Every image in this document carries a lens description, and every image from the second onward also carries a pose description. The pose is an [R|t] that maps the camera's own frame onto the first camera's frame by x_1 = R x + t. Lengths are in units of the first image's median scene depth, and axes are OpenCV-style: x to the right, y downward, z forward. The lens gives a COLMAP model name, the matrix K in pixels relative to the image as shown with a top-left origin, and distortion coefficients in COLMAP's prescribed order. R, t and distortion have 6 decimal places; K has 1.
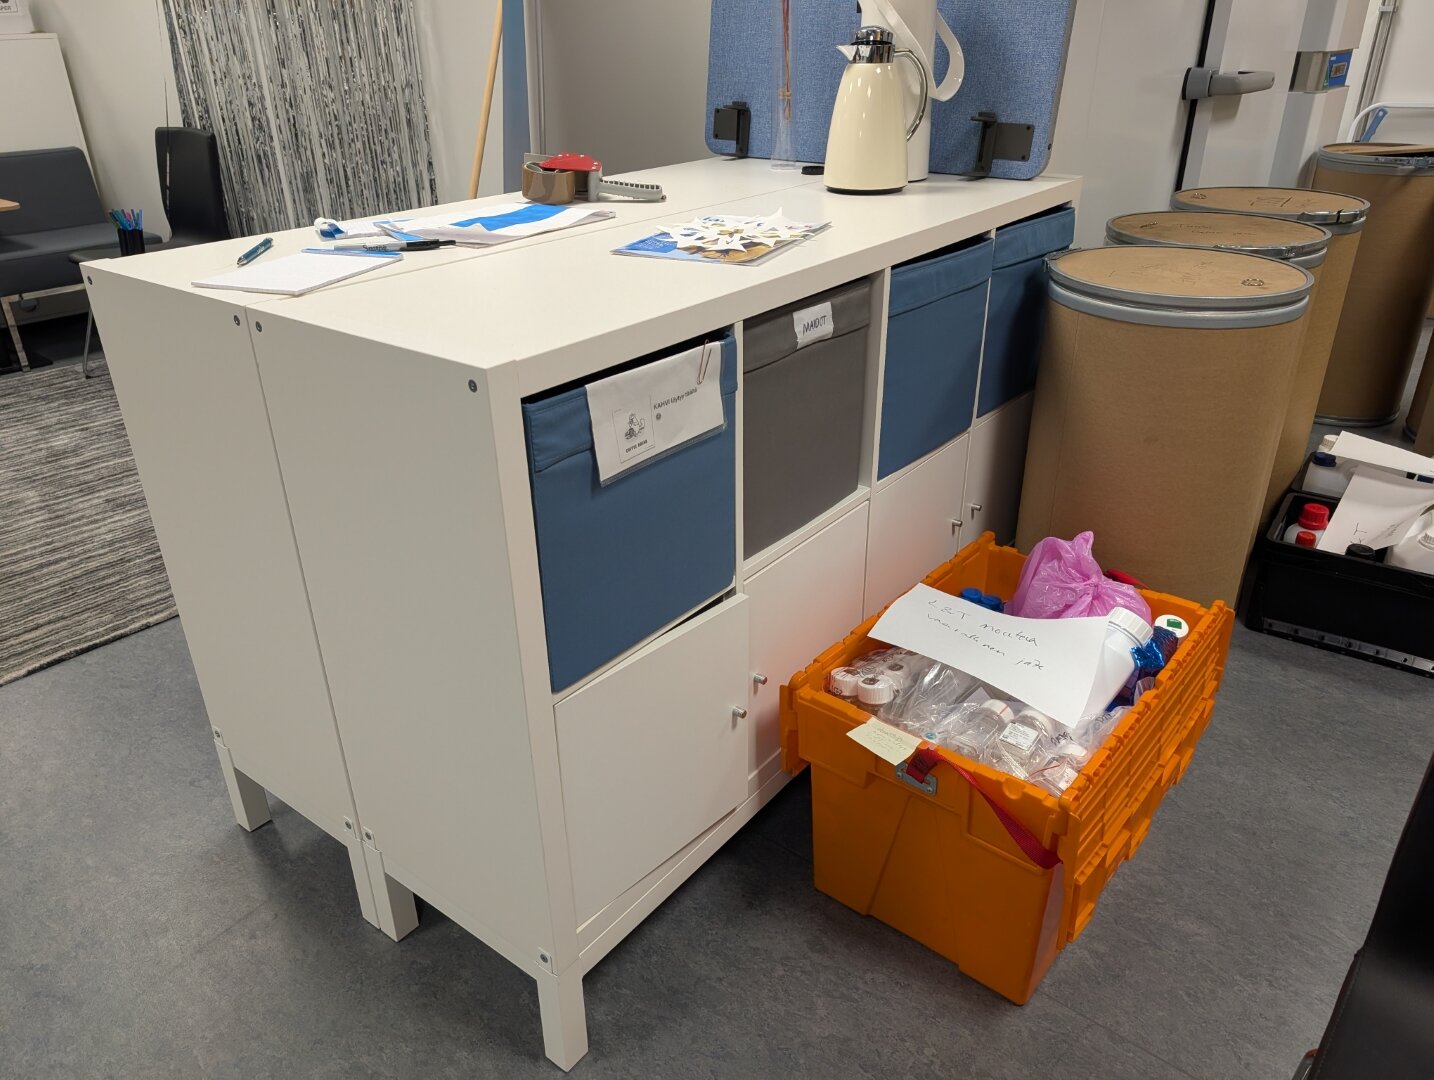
lens RADIAL K [[1020.5, 0, 717.0], [0, 1020.5, 540.0], [0, 0, 1]] dist [-0.000915, -0.000516]
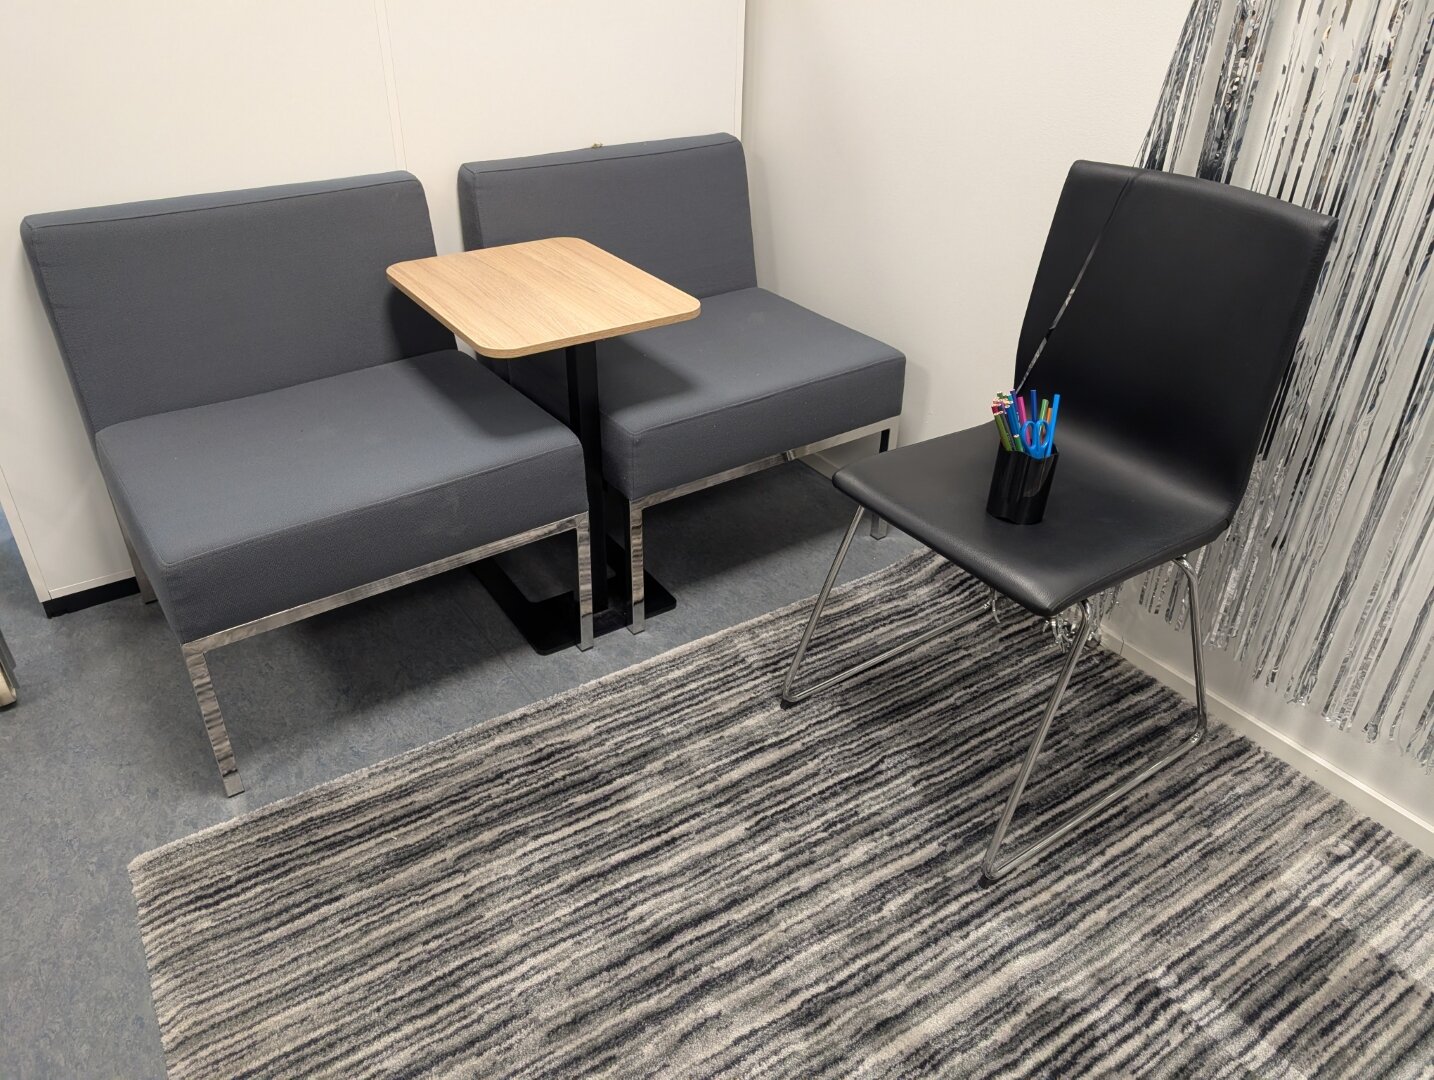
lens RADIAL K [[1020.5, 0, 717.0], [0, 1020.5, 540.0], [0, 0, 1]] dist [-0.000915, -0.000516]
pose [[0.954075, 0.176012, -0.242406, -0.564758], [-0.158918, 0.983316, 0.088512, -0.274495], [0.253941, -0.045925, 0.966129, 0.573072]]
